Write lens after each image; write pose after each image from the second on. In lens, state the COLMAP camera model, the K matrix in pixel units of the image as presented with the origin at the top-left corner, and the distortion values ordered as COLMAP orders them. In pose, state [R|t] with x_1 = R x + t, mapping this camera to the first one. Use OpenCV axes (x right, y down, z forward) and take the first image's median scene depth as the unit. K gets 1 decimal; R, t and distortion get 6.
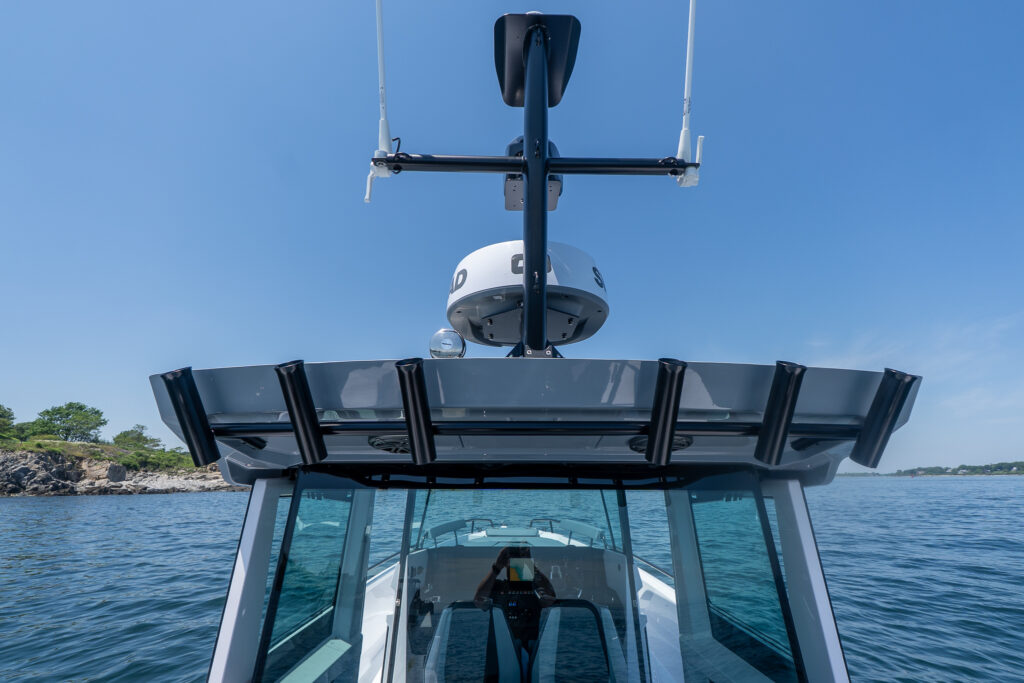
lens RADIAL K [[460.9, 0, 509.8], [0, 460.9, 336.0], [0, 0, 1]] dist [-0.006809, -0.000160]
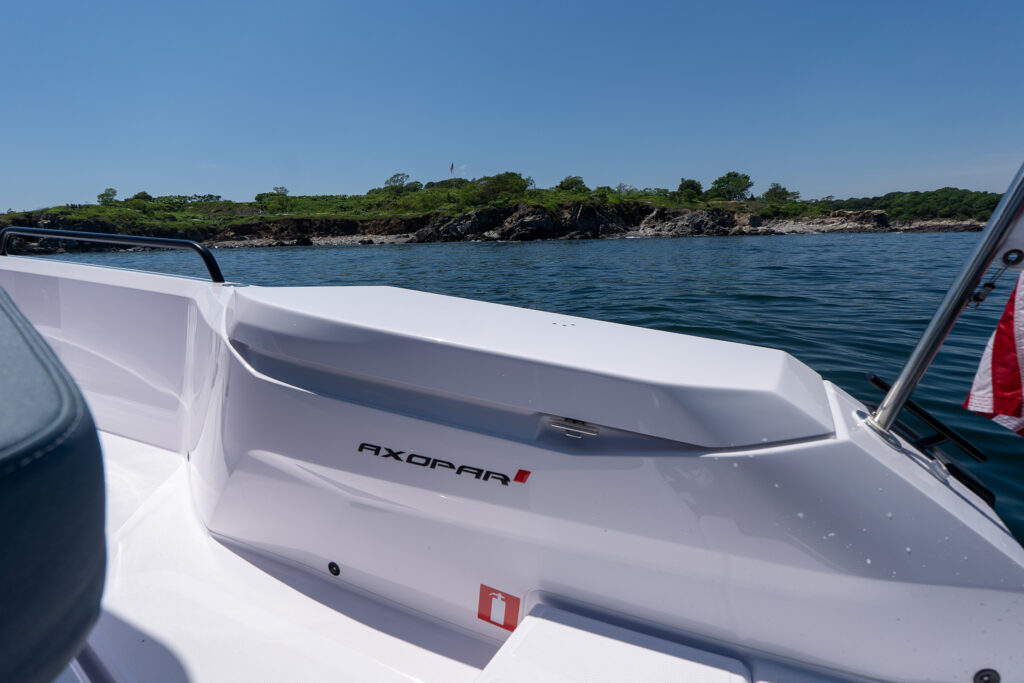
lens RADIAL K [[436.0, 0, 510.9], [0, 436.0, 336.1], [0, 0, 1]] dist [-0.006588, -0.000087]
pose [[0.319361, 0.213149, -0.923350, 0.203629], [0.302056, 0.900655, 0.312383, -0.026513], [0.898204, -0.378666, 0.223251, -0.103004]]
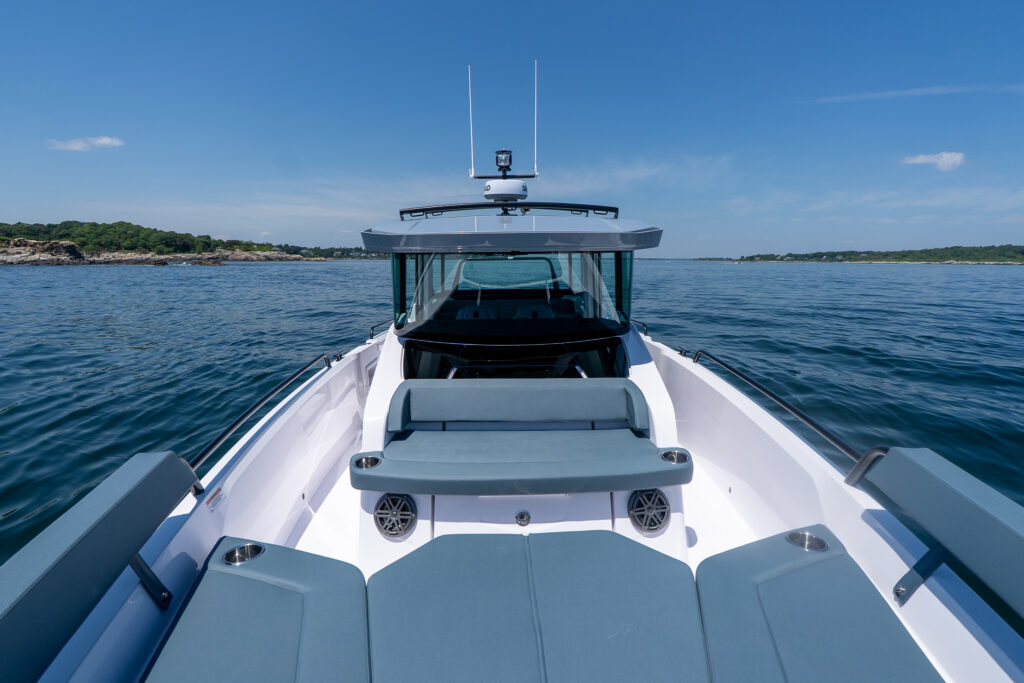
lens RADIAL K [[469.2, 0, 510.8], [0, 469.2, 340.5], [0, 0, 1]] dist [-0.011605, 0.000092]
pose [[0.978714, -0.020606, 0.204192, 0.247097], [-0.074964, 0.890304, 0.449155, -0.071217], [-0.191048, -0.454901, 0.869808, -0.221718]]
